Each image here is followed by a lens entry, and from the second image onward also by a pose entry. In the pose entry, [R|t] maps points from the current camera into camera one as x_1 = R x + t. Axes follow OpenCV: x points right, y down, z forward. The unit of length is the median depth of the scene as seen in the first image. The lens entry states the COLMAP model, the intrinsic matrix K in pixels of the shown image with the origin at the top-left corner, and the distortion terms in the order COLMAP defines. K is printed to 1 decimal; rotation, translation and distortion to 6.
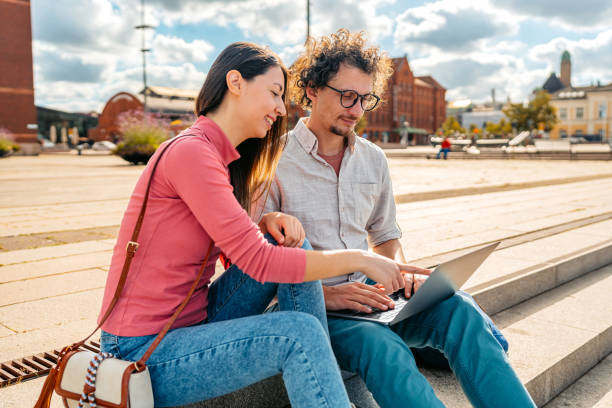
lens RADIAL K [[600.6, 0, 262.2], [0, 600.6, 166.0], [0, 0, 1]] dist [0.001677, 0.013589]
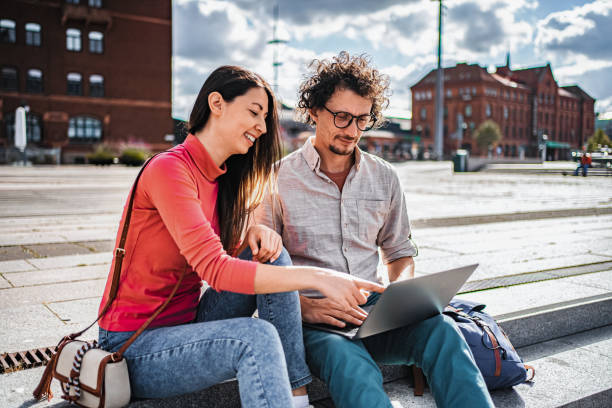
lens RADIAL K [[600.6, 0, 262.2], [0, 600.6, 166.0], [0, 0, 1]] dist [0.001677, 0.013589]
pose [[0.978148, 0.014558, -0.207400, 0.253406], [-0.018830, 0.999649, -0.018642, -0.008925], [0.207056, 0.022140, 0.978079, -0.047586]]
